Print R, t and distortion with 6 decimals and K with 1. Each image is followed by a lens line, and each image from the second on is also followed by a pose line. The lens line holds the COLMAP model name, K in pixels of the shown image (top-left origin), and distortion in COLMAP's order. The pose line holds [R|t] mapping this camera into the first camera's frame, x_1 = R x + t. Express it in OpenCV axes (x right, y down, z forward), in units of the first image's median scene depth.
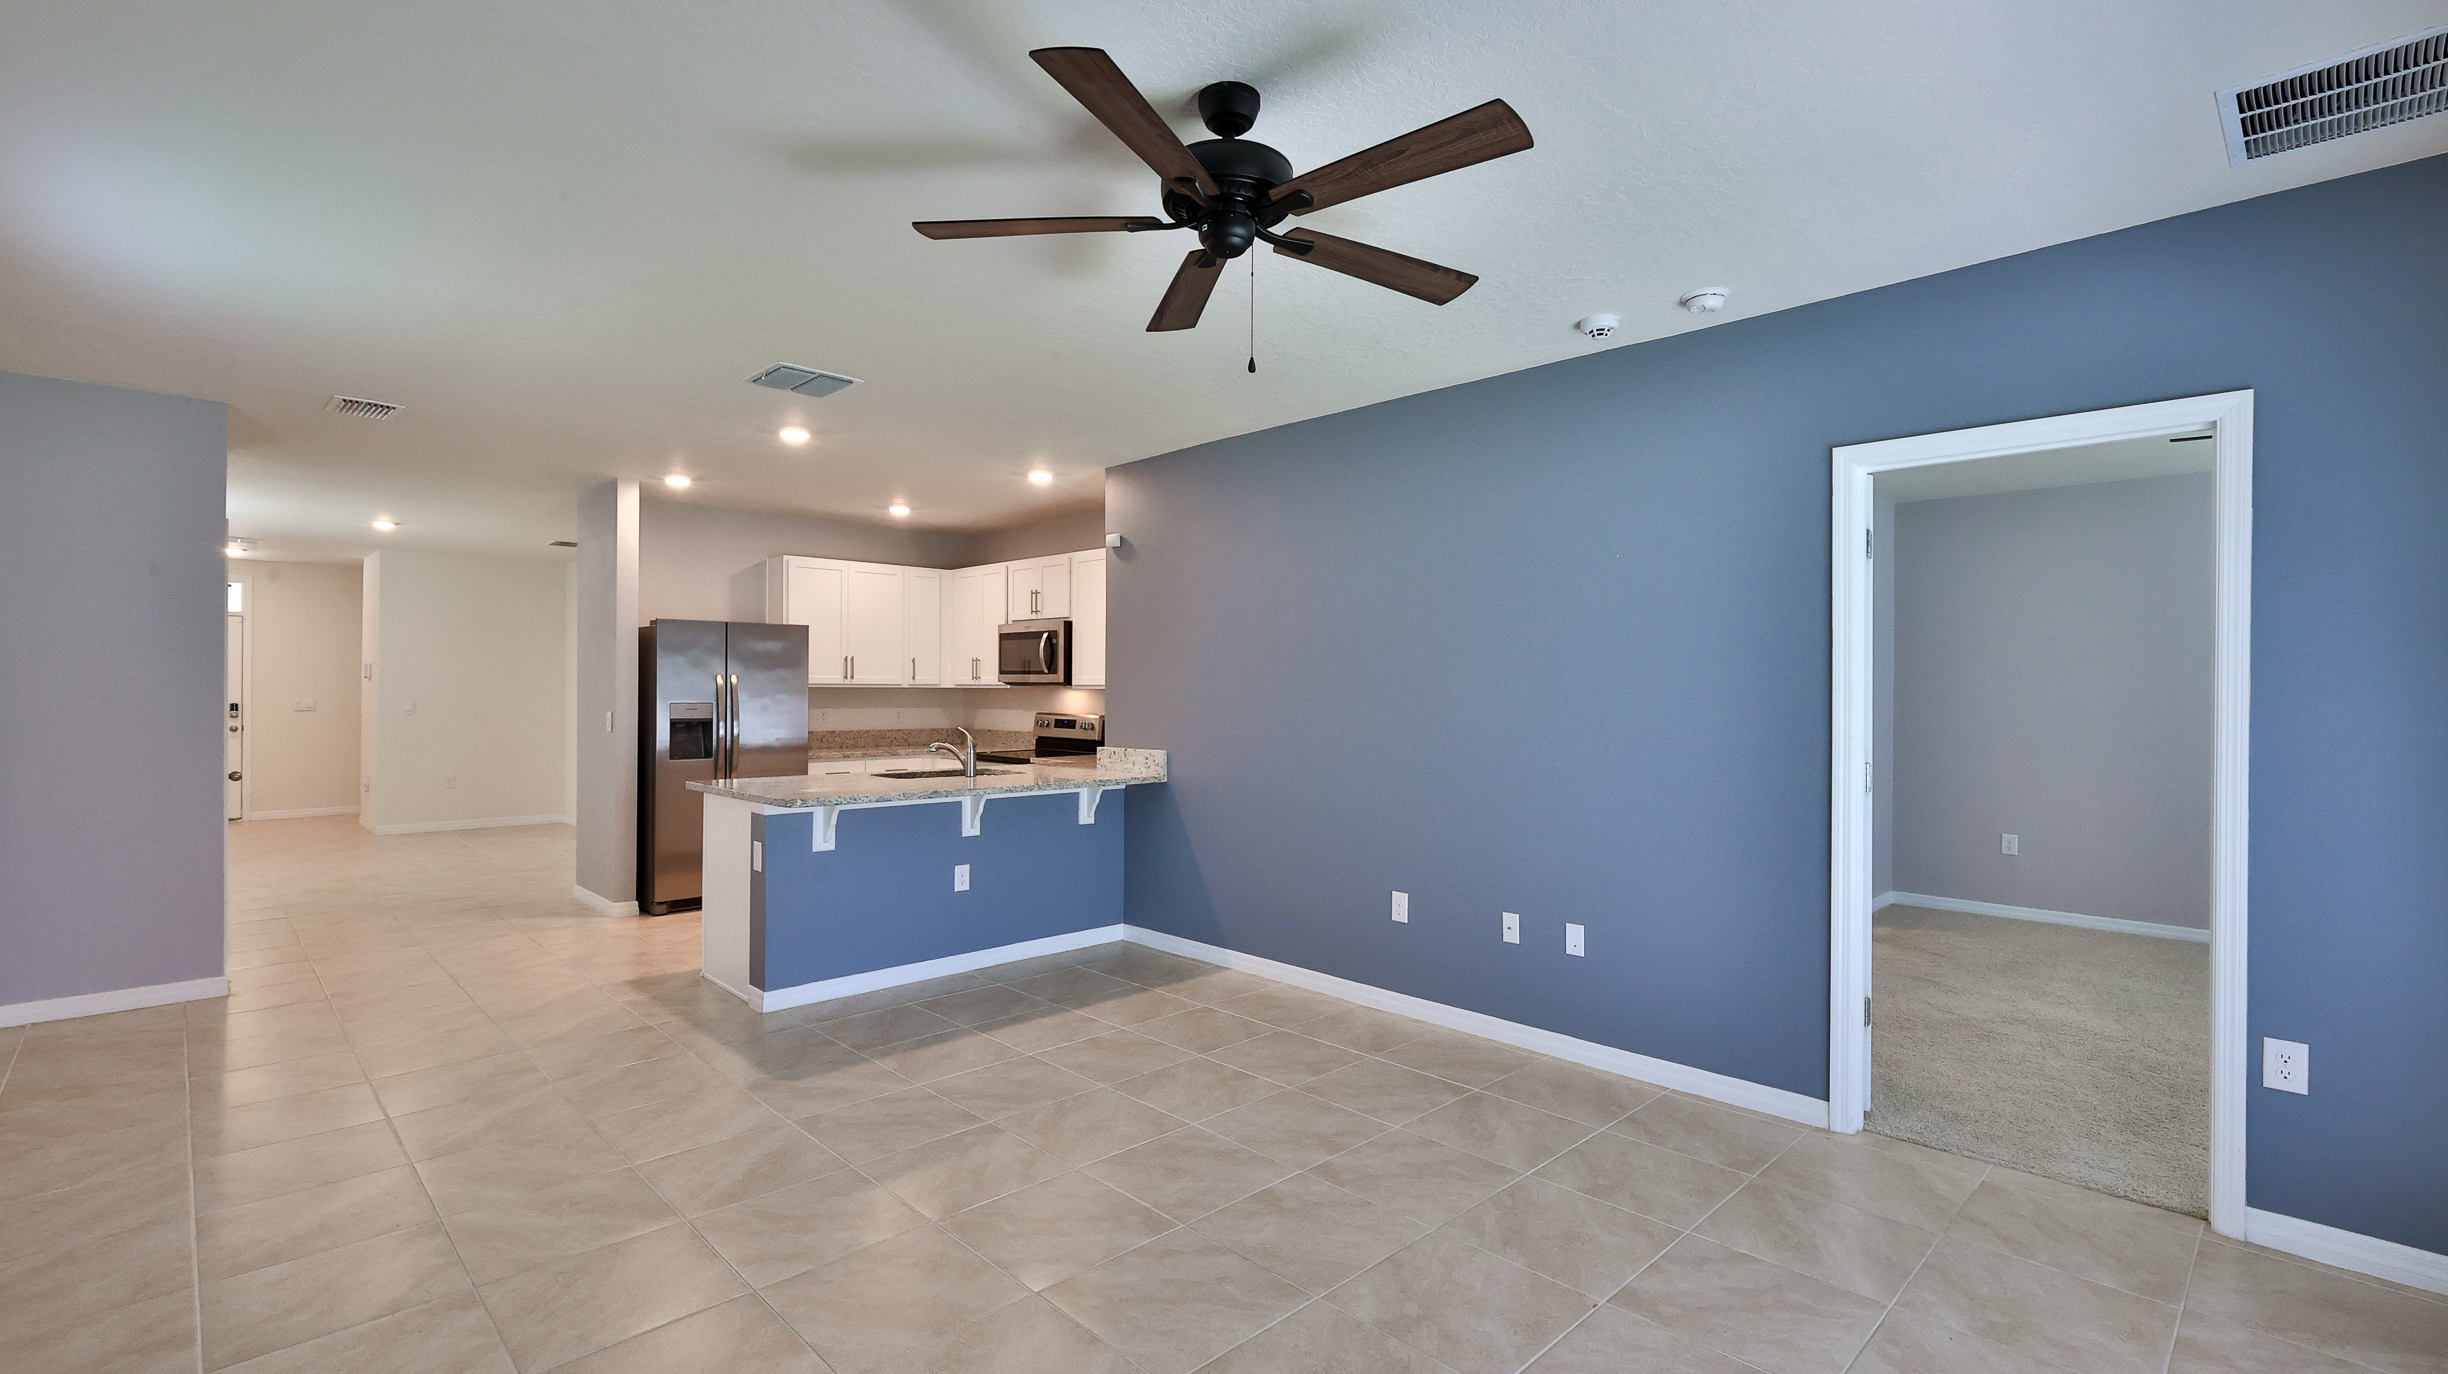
lens RADIAL K [[1075.4, 0, 1217.5], [0, 1075.4, 686.4], [0, 0, 1]] dist [0.000064, -0.000360]
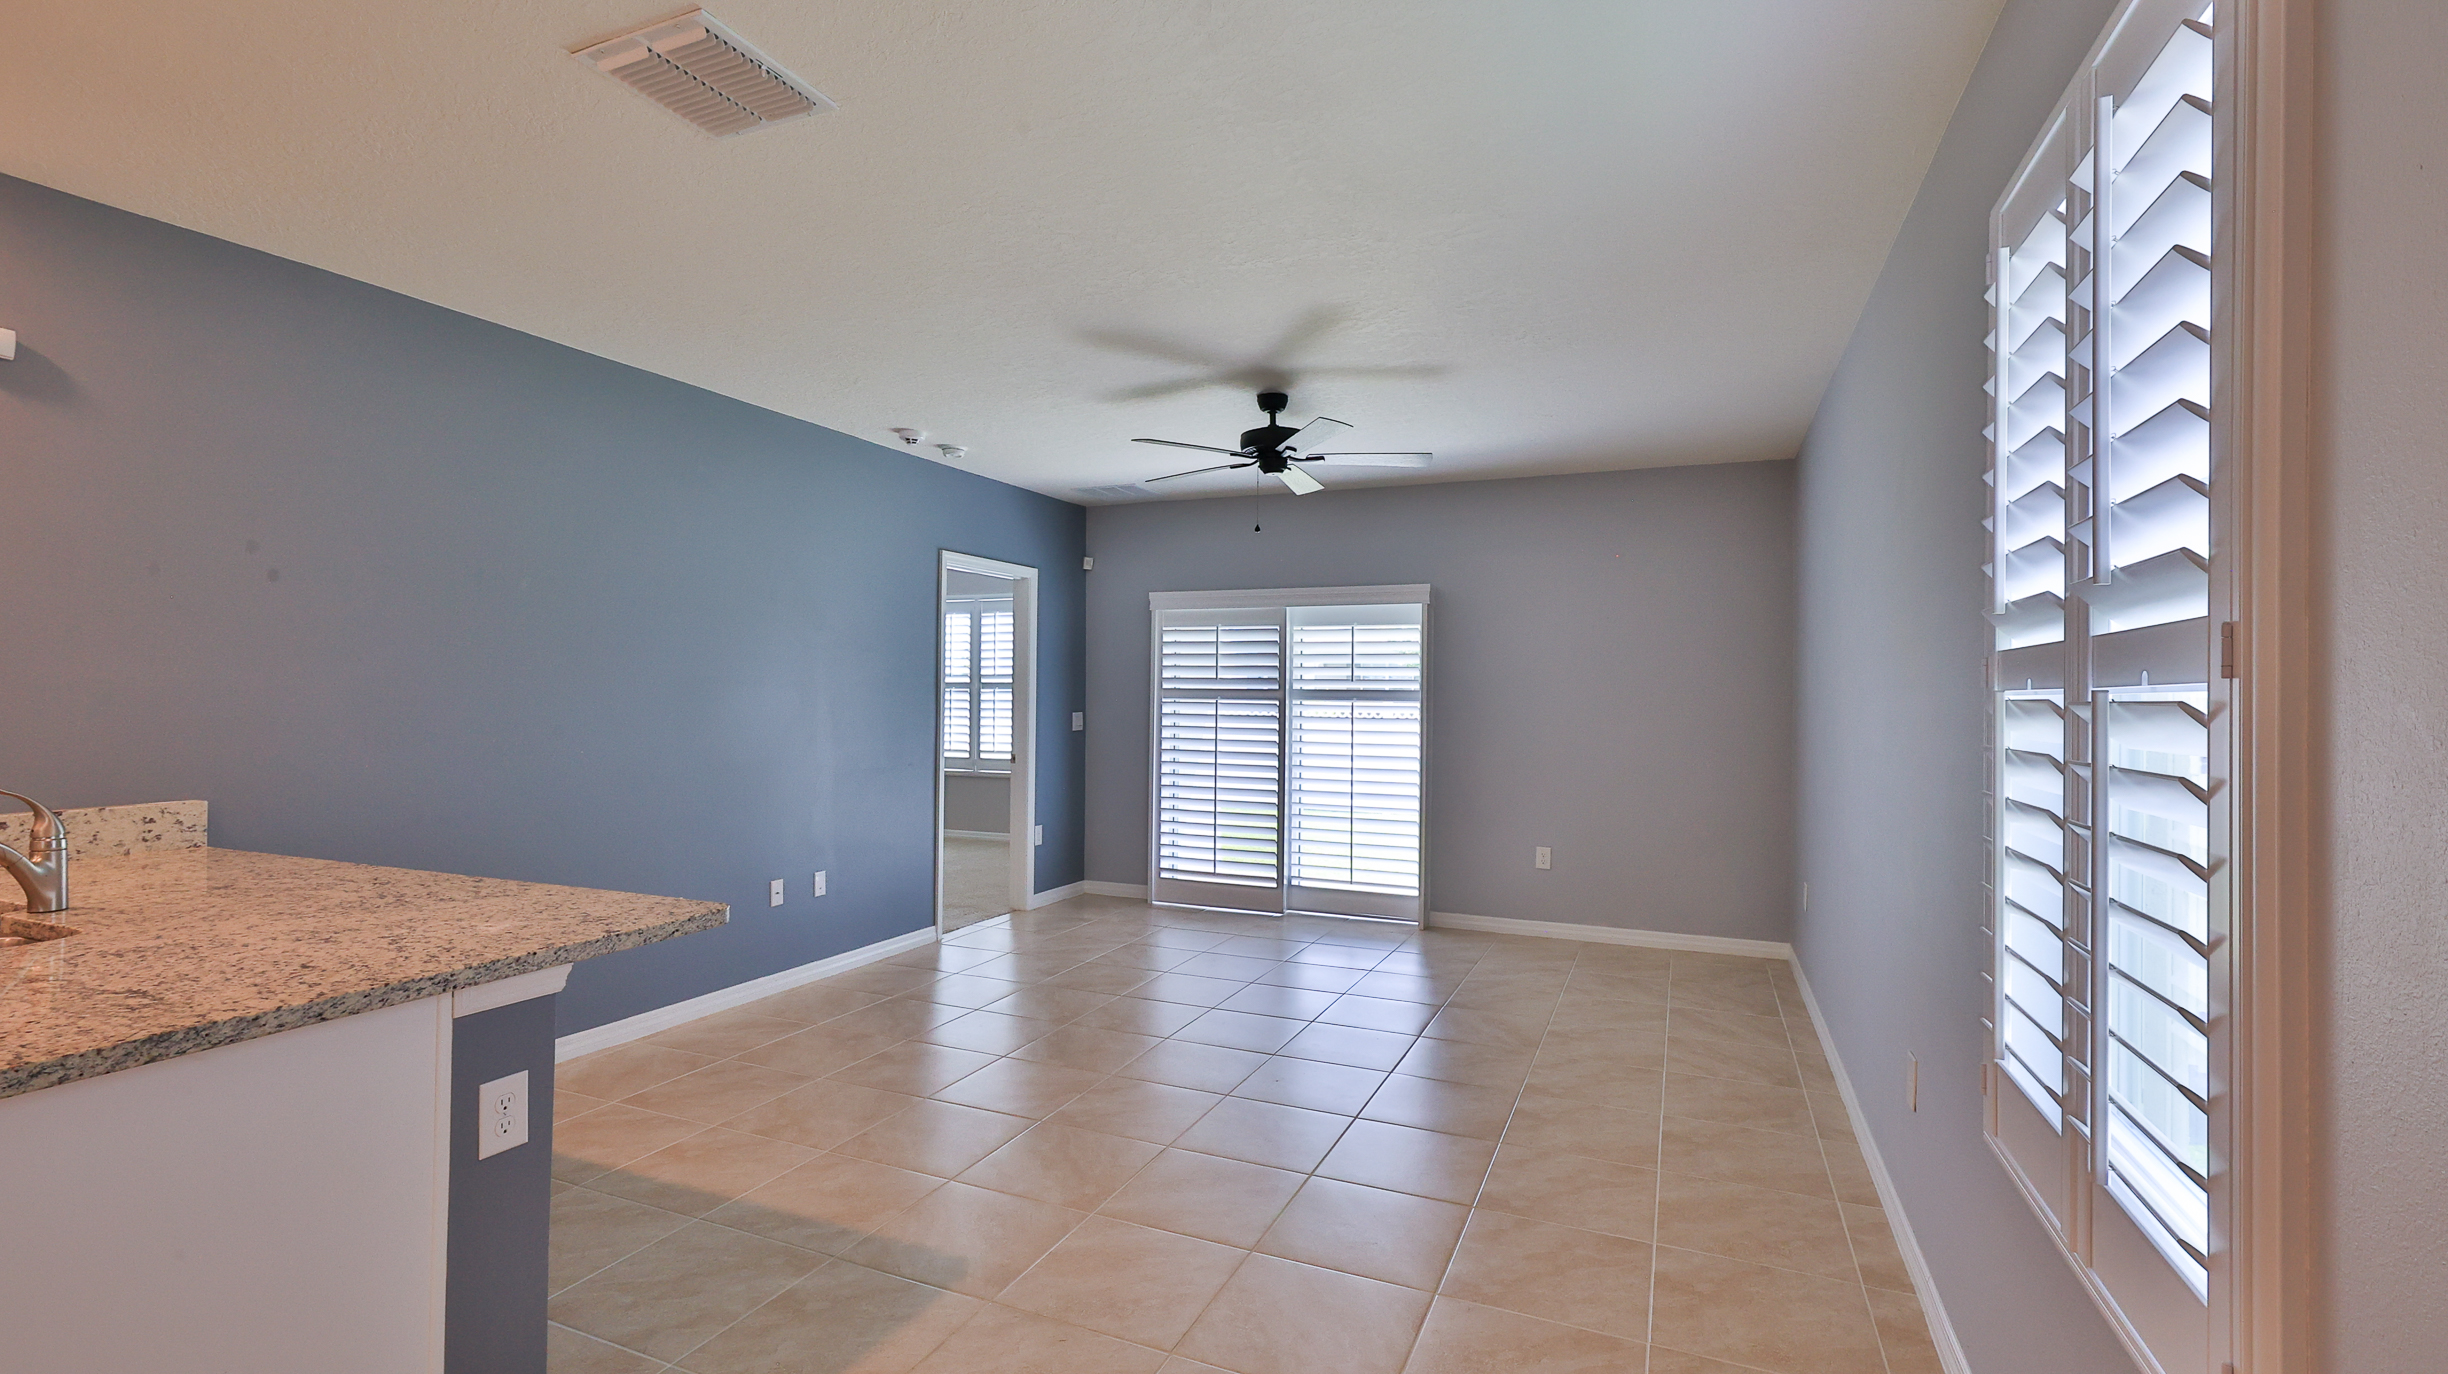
lens RADIAL K [[1075.4, 0, 1223.0], [0, 1075.4, 684.9], [0, 0, 1]] dist [0.000064, -0.000360]
pose [[-0.381879, -0.002844, 0.924208, -0.607773], [-0.014975, 0.999883, -0.003111, -0.001757], [-0.924091, -0.015028, -0.381877, 0.620263]]
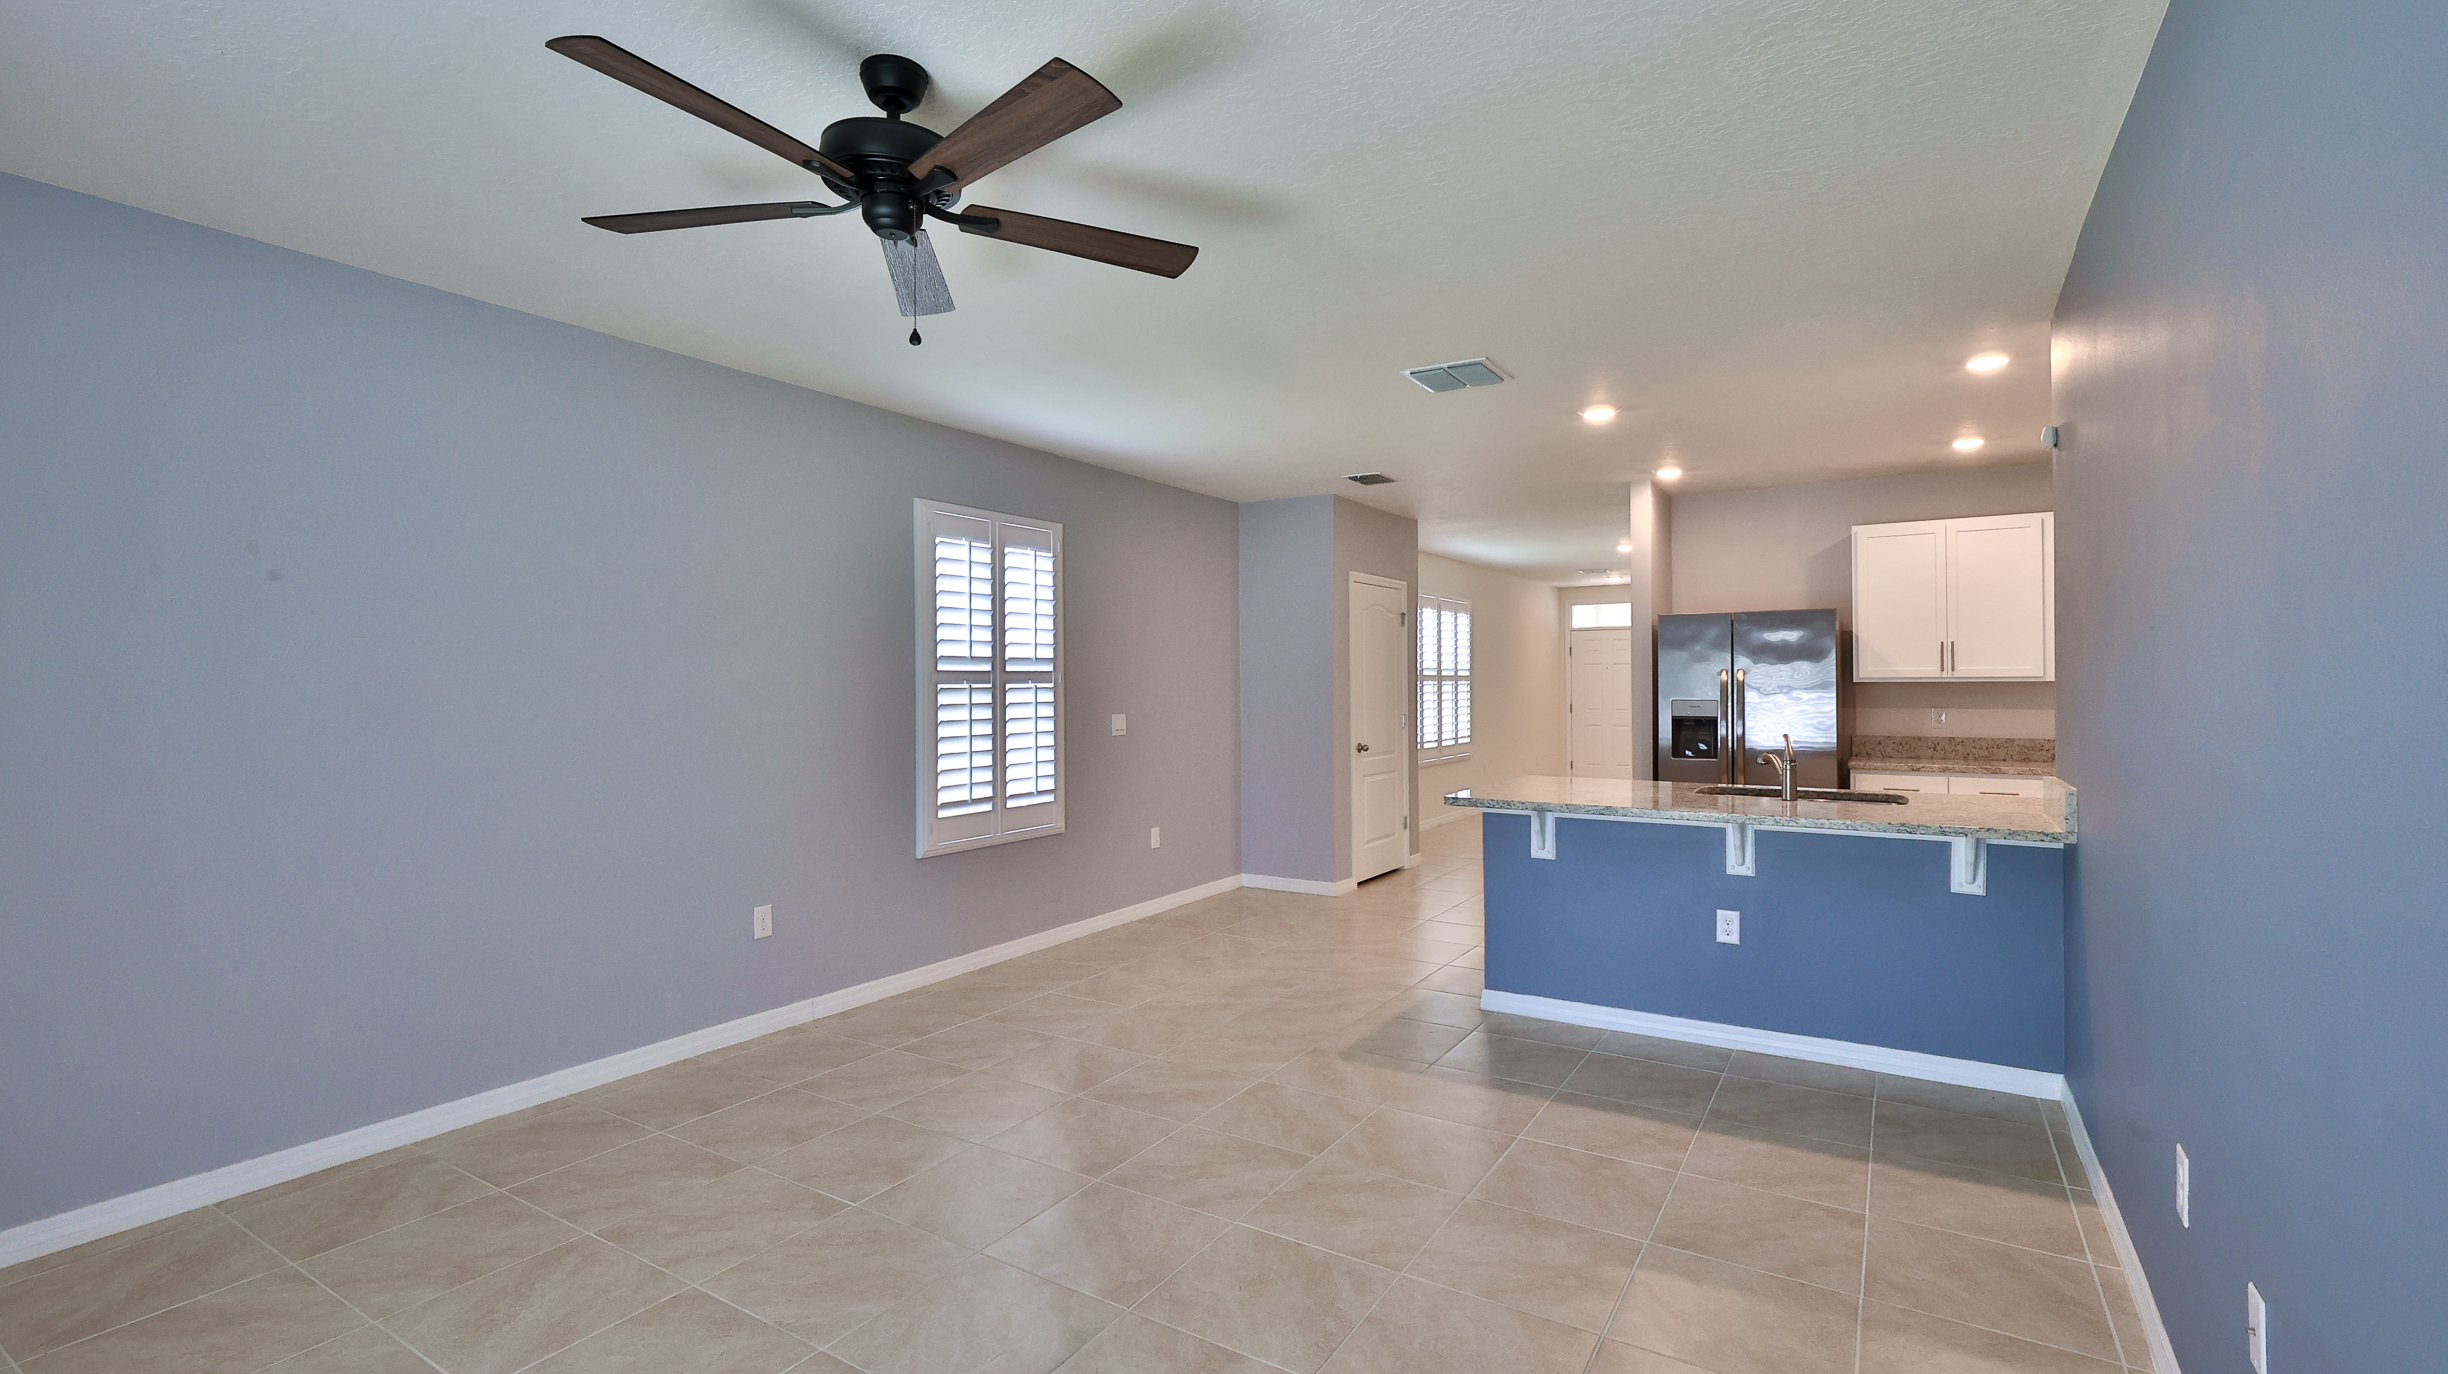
lens RADIAL K [[1075.4, 0, 1218.5], [0, 1075.4, 671.3], [0, 0, 1]] dist [0.000064, -0.000360]
pose [[0.233248, -0.019395, -0.972224, 0.338640], [0.009861, 0.999797, -0.017580, 0.002175], [0.972367, -0.005487, 0.233392, 0.354607]]
